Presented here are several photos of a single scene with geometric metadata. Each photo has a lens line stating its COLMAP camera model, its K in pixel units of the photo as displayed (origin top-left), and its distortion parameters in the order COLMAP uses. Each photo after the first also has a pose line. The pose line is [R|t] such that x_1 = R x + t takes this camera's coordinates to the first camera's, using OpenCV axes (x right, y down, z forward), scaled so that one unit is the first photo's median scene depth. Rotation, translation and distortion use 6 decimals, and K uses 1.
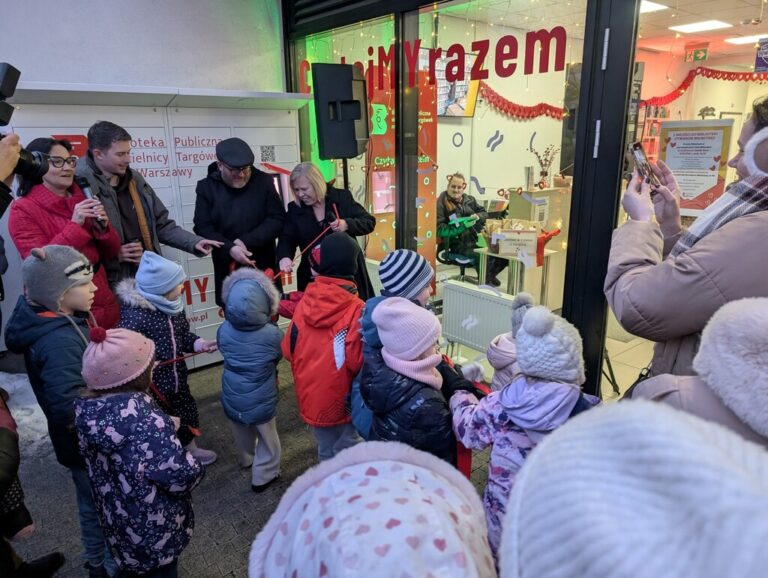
lens RADIAL K [[563.3, 0, 372.7], [0, 563.3, 291.2], [0, 0, 1]] dist [0.010750, 0.001892]
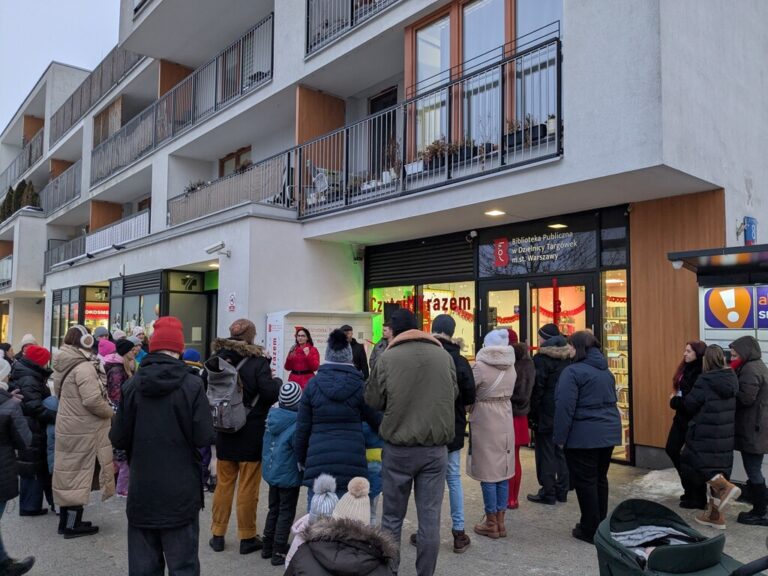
lens RADIAL K [[615.0, 0, 384.0], [0, 615.0, 288.0], [0, 0, 1]] dist [0.007373, -0.004015]
pose [[0.999166, 0.019049, 0.036130, -0.225068], [-0.005803, 0.941822, -0.336063, 0.542439], [-0.040429, 0.335572, 0.941146, -1.872094]]
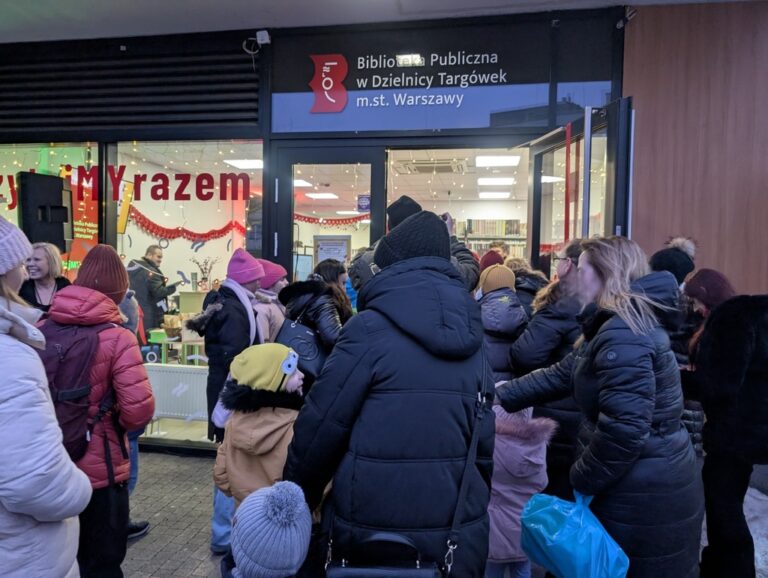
lens RADIAL K [[615.0, 0, 384.0], [0, 615.0, 289.0], [0, 0, 1]] dist [0.007373, -0.004015]
pose [[0.758375, 0.010833, 0.651729, -0.380142], [0.146479, 0.971456, -0.186595, 0.165747], [-0.635147, 0.236974, 0.735141, -0.317233]]
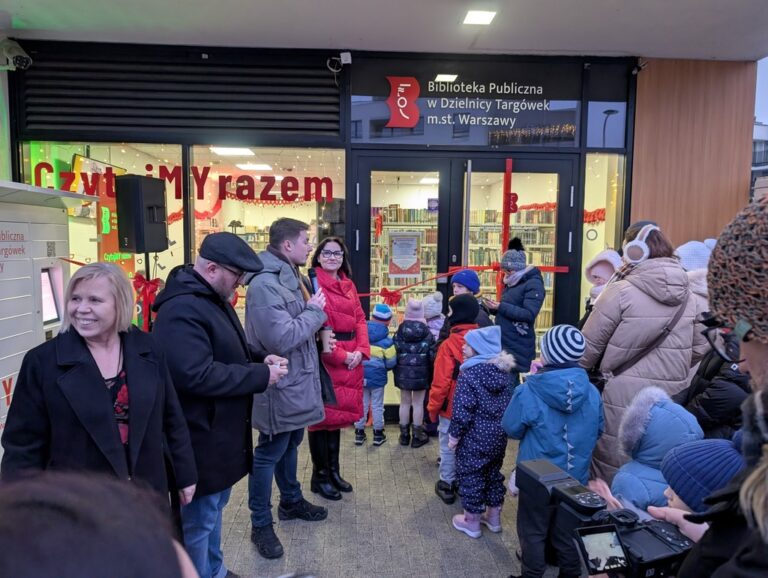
lens RADIAL K [[615.0, 0, 384.0], [0, 615.0, 289.0], [0, 0, 1]] dist [0.007373, -0.004015]
pose [[0.571248, -0.043318, 0.819634, -0.927577], [0.203613, 0.974870, -0.090387, 0.059115], [-0.795121, 0.218521, 0.565713, -0.106641]]
